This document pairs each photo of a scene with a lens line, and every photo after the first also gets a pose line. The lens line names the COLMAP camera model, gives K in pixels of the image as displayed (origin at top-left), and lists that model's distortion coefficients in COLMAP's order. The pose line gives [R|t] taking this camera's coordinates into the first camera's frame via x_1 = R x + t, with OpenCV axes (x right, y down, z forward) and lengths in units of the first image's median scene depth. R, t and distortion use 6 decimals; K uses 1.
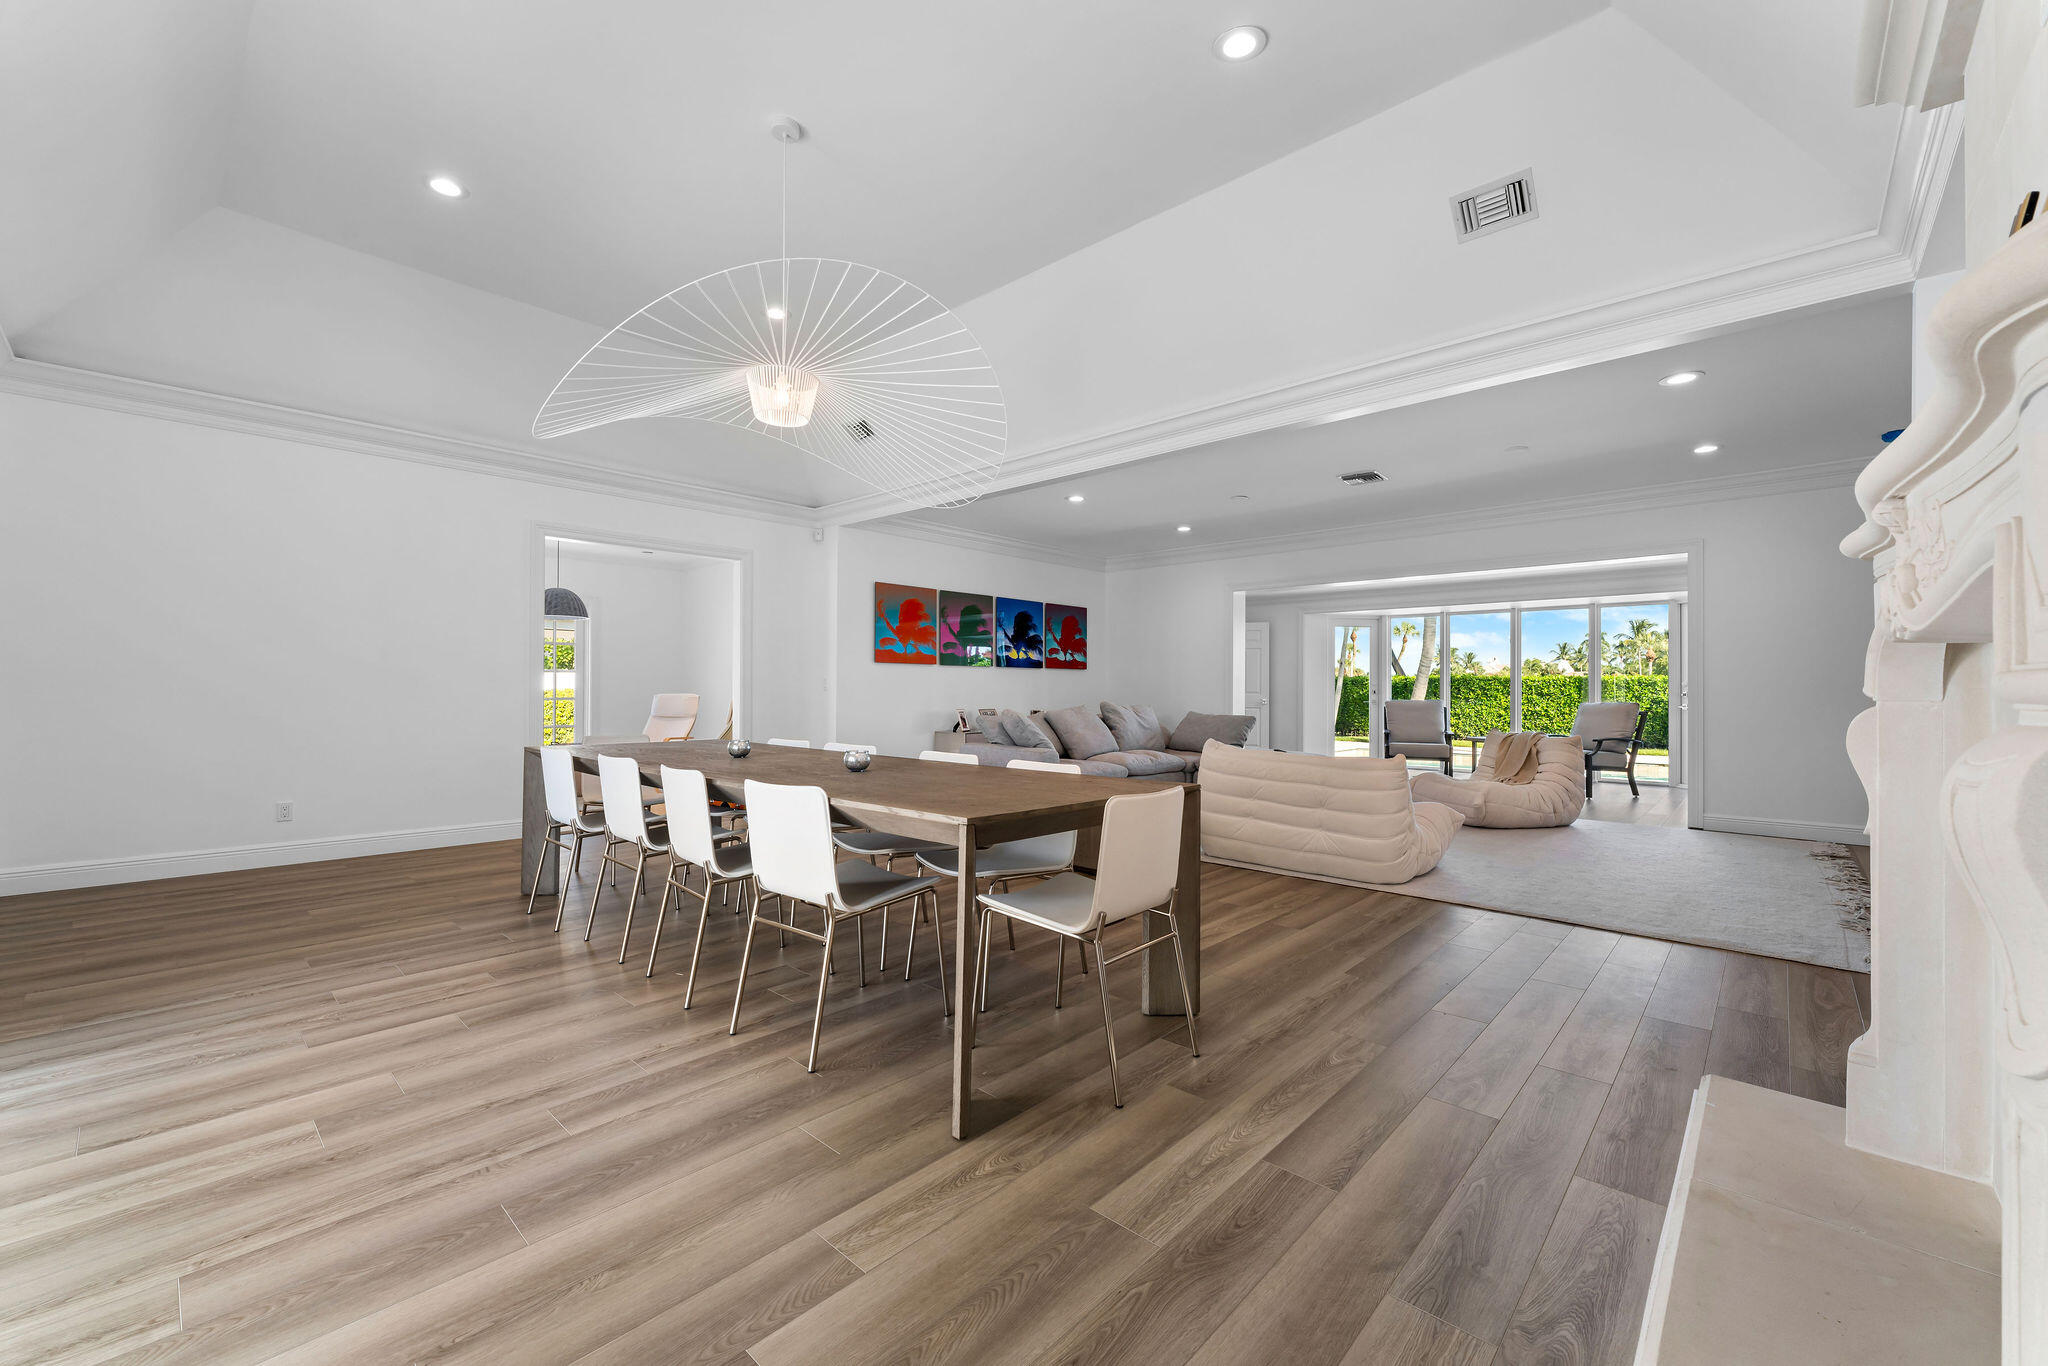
lens RADIAL K [[817.9, 0, 1010.3], [0, 817.9, 680.7], [0, 0, 1]] dist [0.003107, -0.000170]
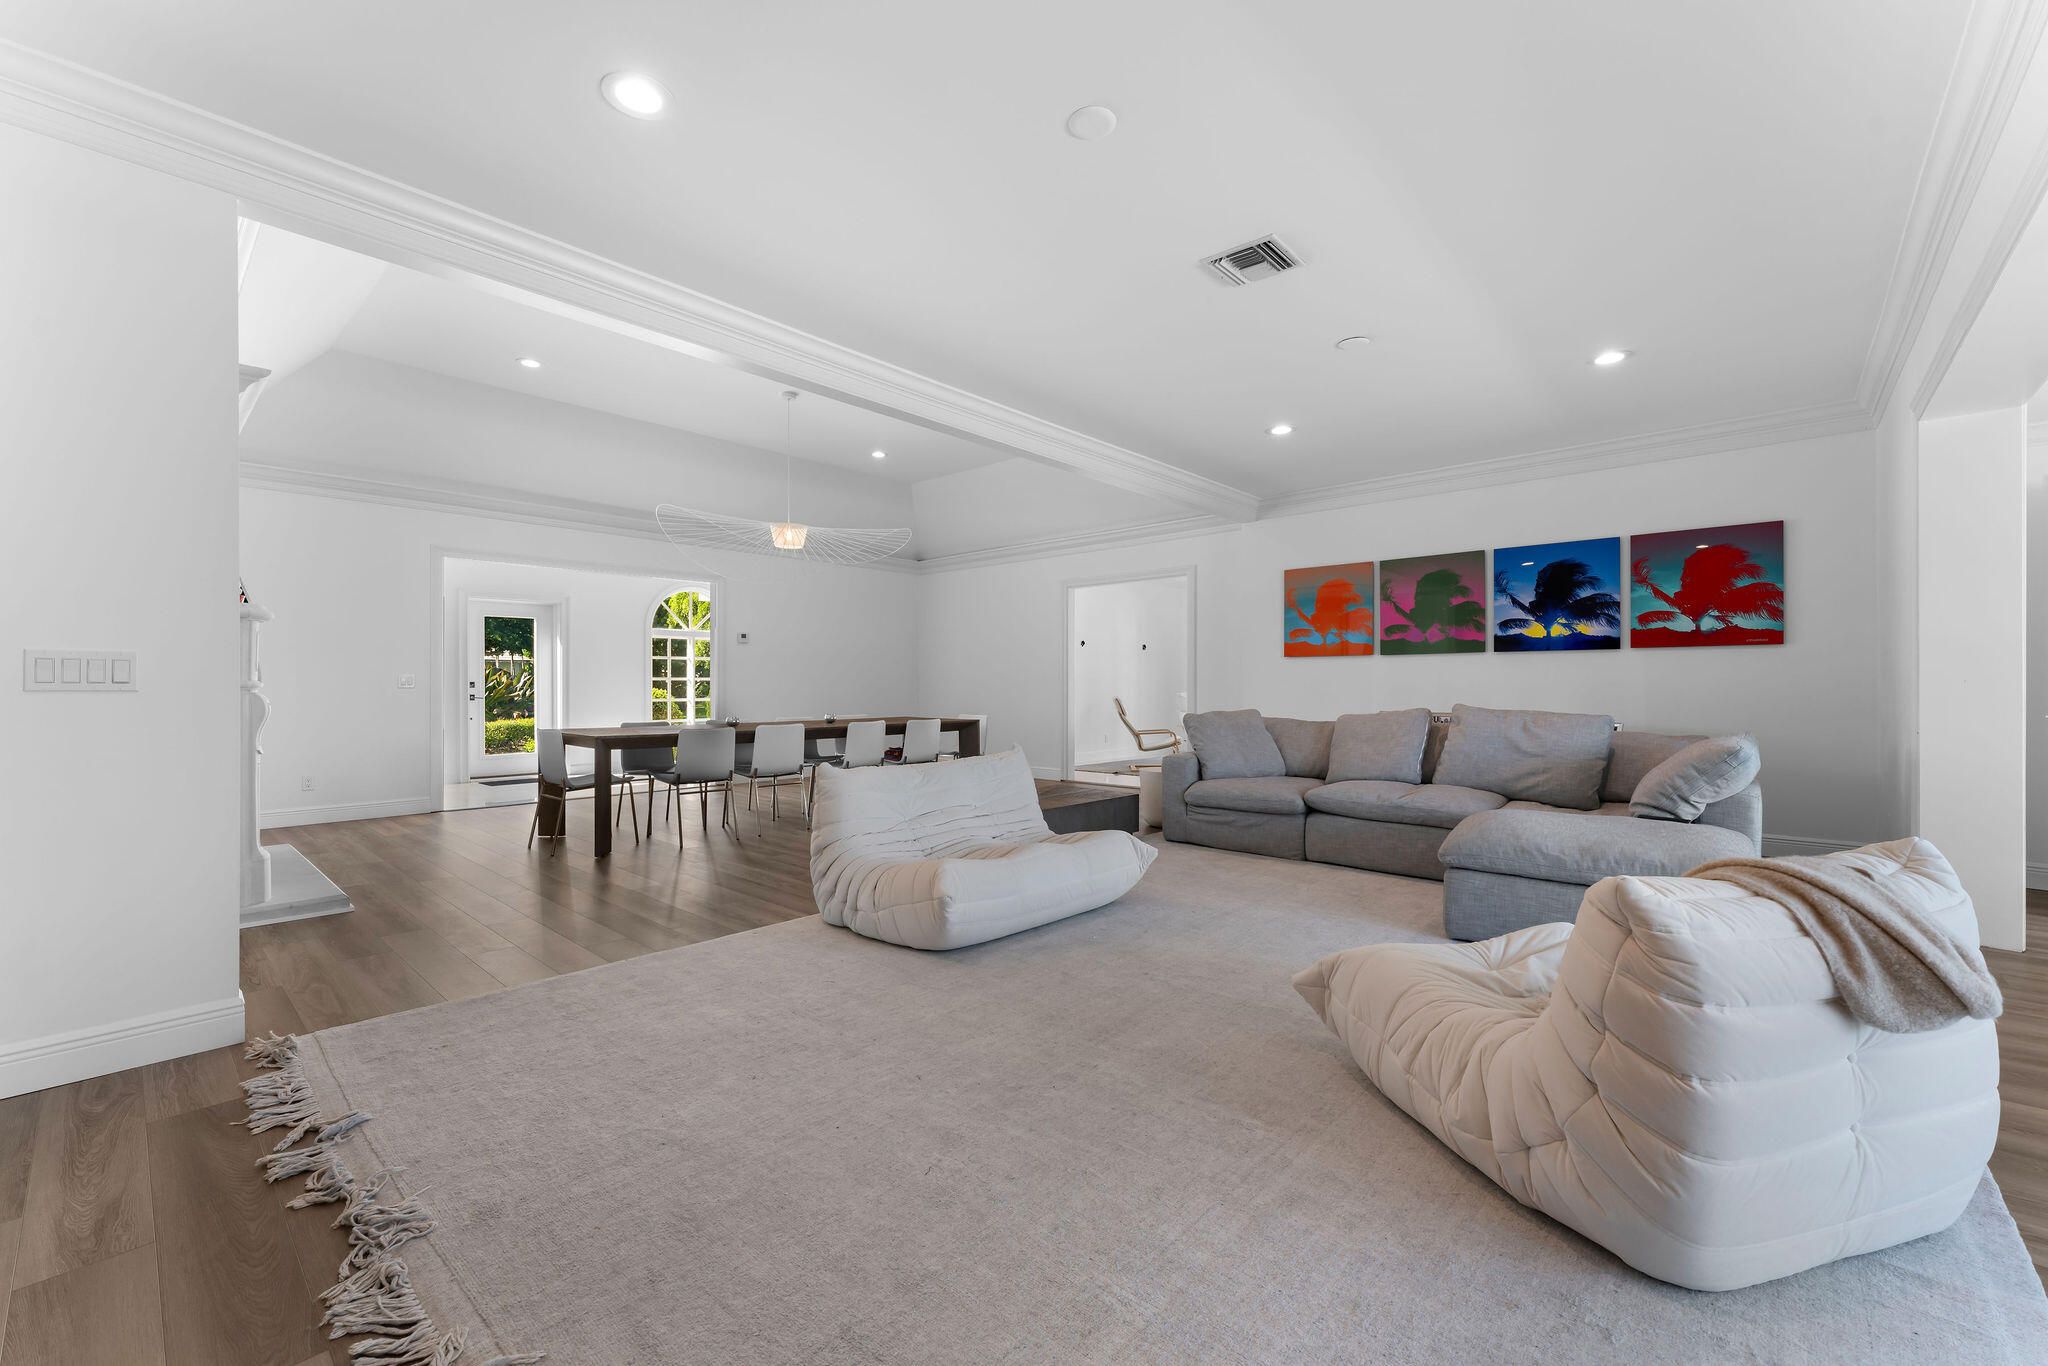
lens RADIAL K [[817.9, 0, 1026.6], [0, 817.9, 679.6], [0, 0, 1]] dist [0.003107, -0.000170]
pose [[0.022494, -0.013367, -0.999658, 0.623875], [0.010800, 0.999856, -0.013127, 0.010029], [0.999689, -0.010501, 0.022635, 0.569876]]
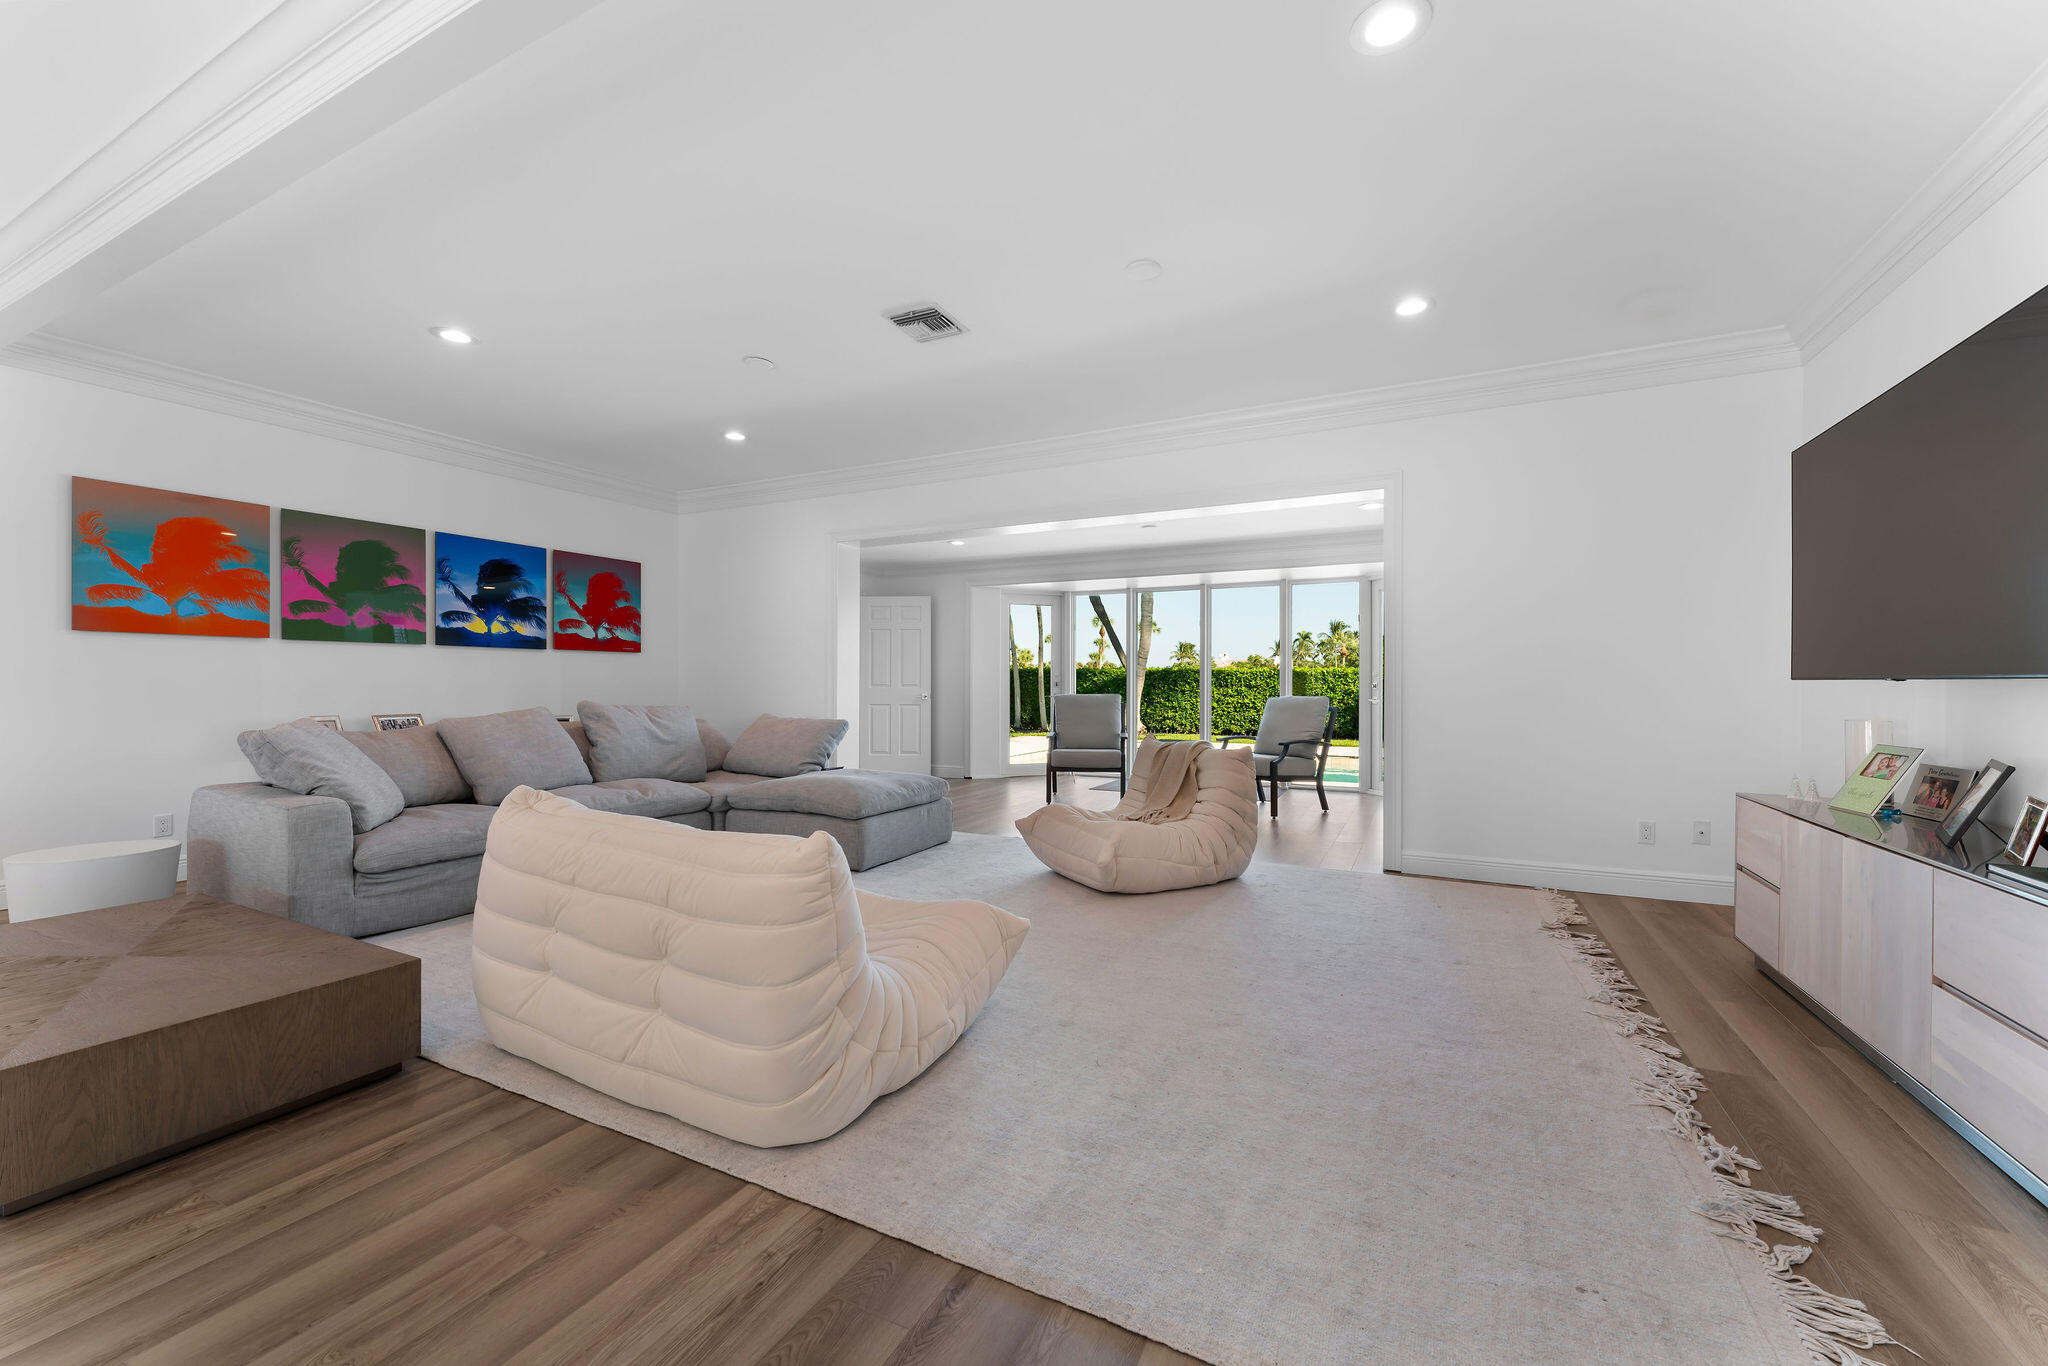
lens RADIAL K [[817.9, 0, 1013.7], [0, 817.9, 678.9], [0, 0, 1]] dist [0.003107, -0.000170]
pose [[0.961288, -0.001674, 0.275542, 0.220407], [0.000225, 0.999986, 0.005291, 0.004954], [-0.275547, -0.005025, 0.961274, 0.276874]]
